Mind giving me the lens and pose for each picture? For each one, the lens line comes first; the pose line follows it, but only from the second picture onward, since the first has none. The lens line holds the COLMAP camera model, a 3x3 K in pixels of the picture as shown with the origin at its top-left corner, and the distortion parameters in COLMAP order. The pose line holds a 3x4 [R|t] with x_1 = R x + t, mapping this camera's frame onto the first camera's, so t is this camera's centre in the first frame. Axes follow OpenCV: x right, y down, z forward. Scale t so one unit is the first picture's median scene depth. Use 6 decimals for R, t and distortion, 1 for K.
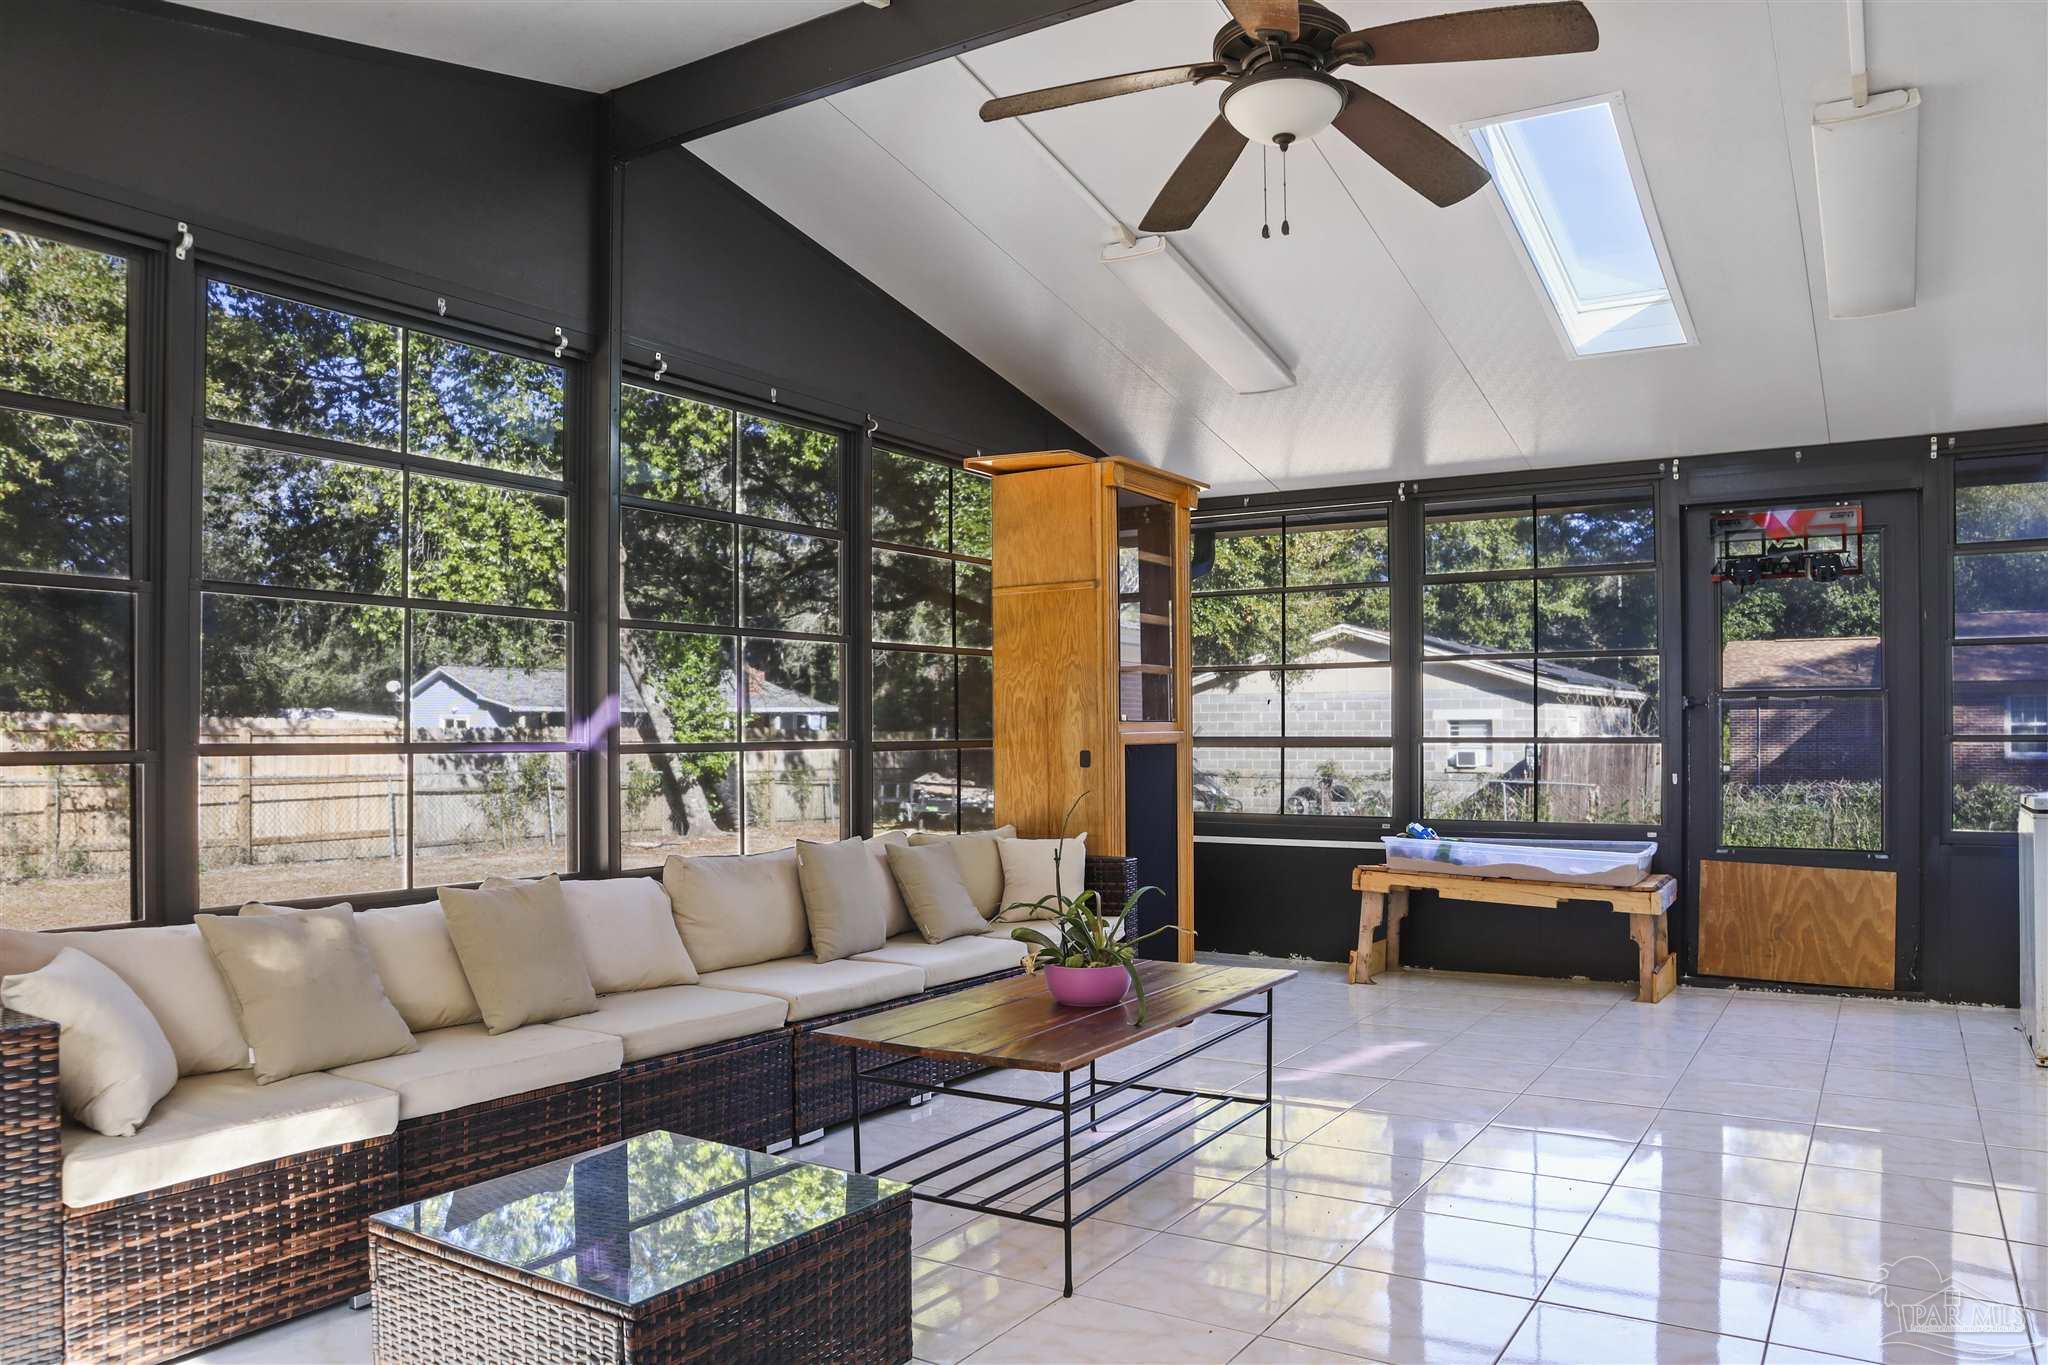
lens RADIAL K [[1435.3, 0, 1025.8], [0, 1435.3, 691.1], [0, 0, 1]] dist [-0.118374, 0.077341]
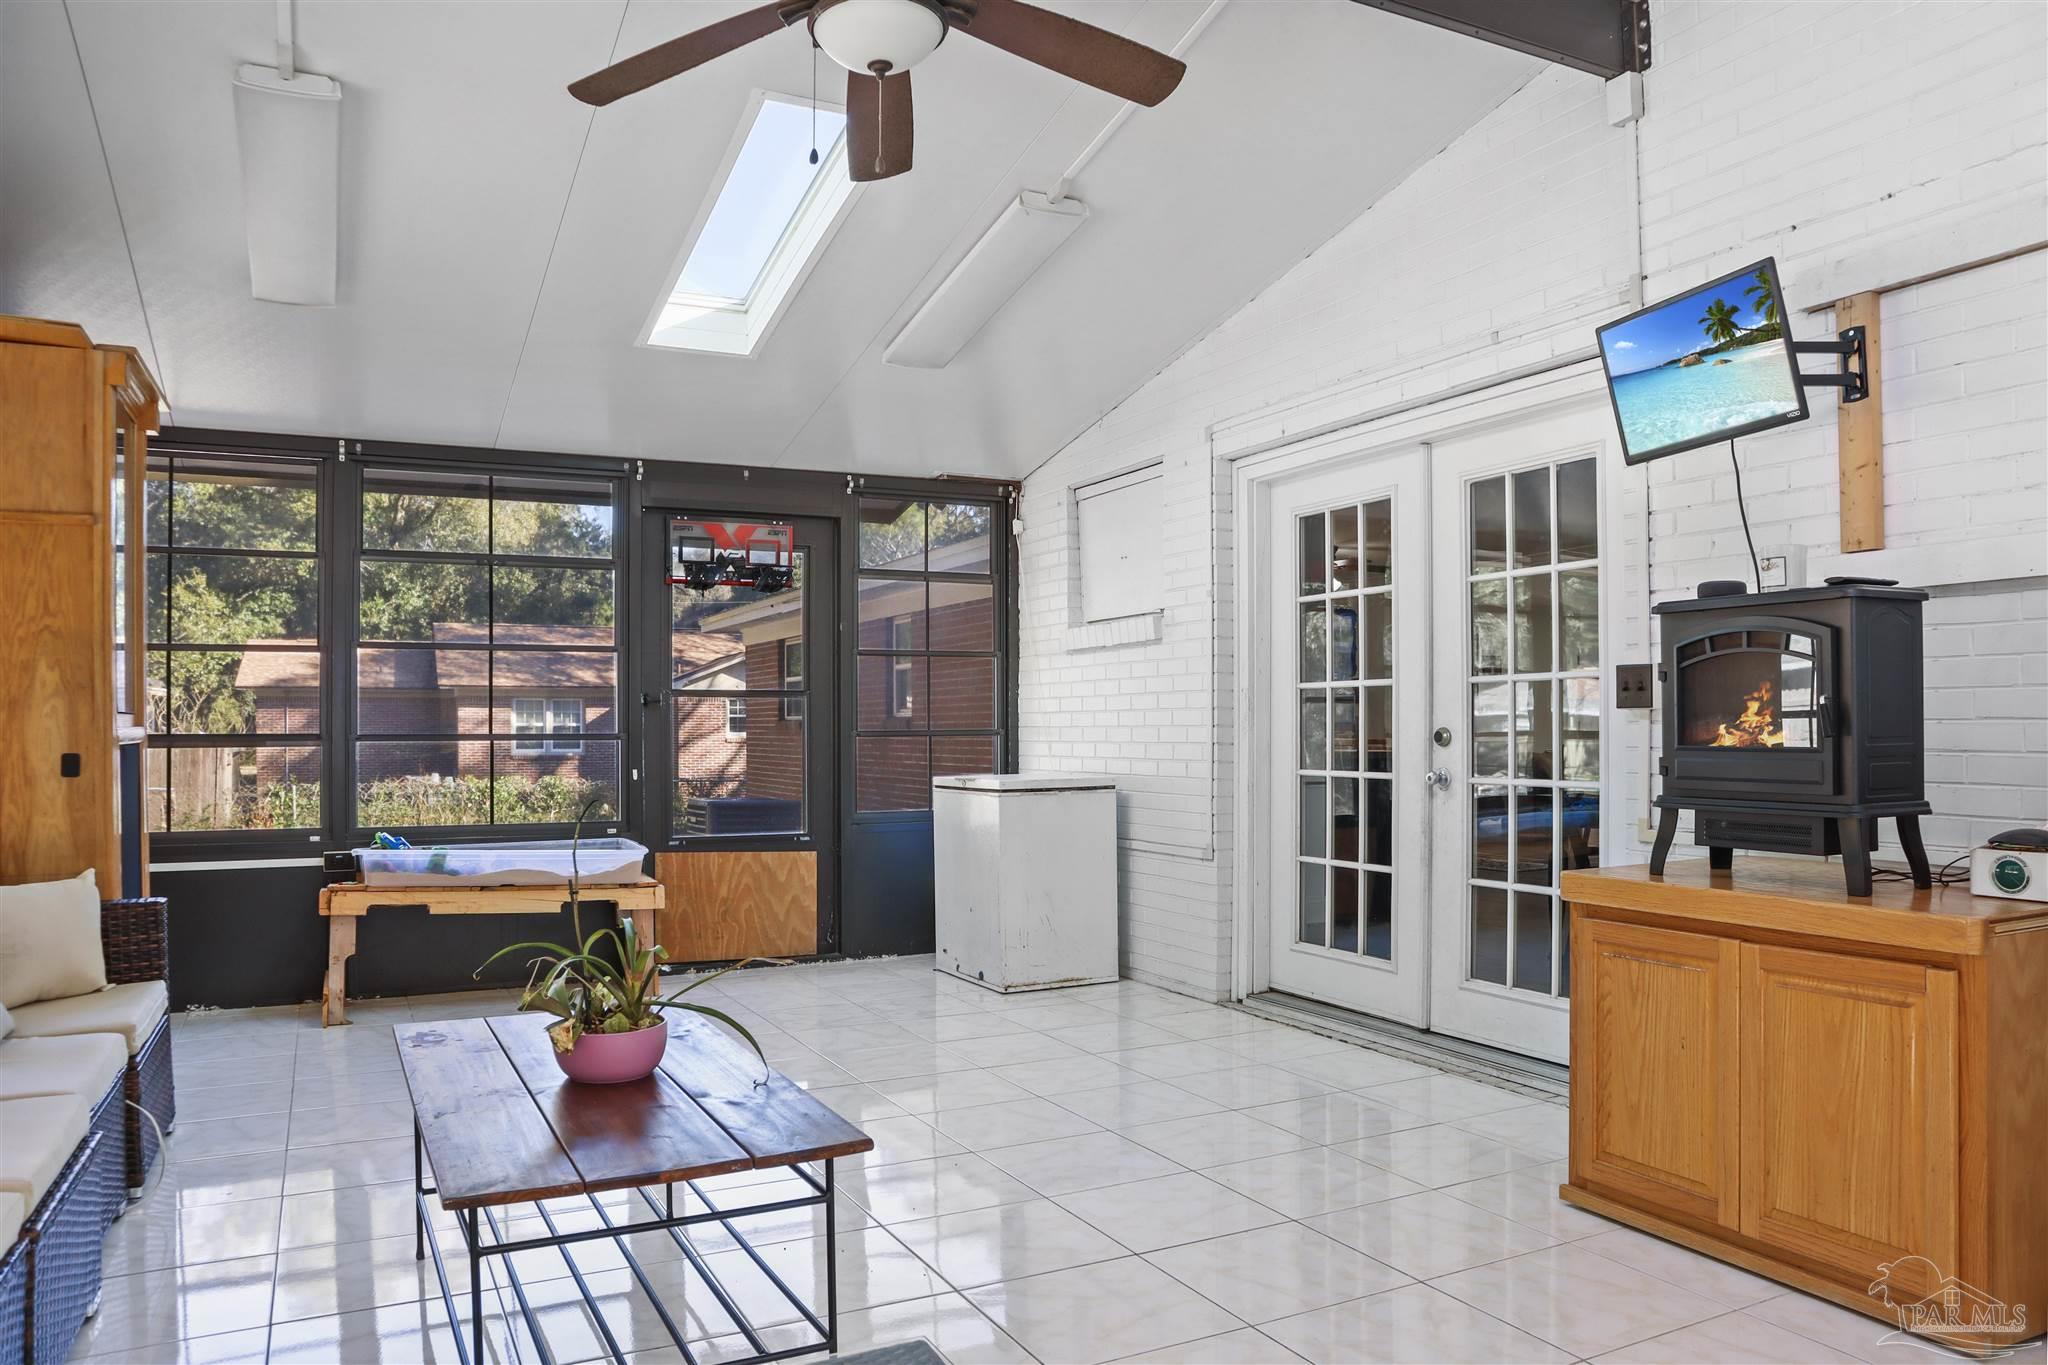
lens RADIAL K [[1435.3, 0, 1025.8], [0, 1435.3, 691.1], [0, 0, 1]] dist [-0.118374, 0.077341]
pose [[0.516699, 0.020197, 0.855929, -0.286418], [-0.020345, 0.999729, -0.011308, 0.008487], [-0.855925, -0.011571, 0.516970, 0.237130]]
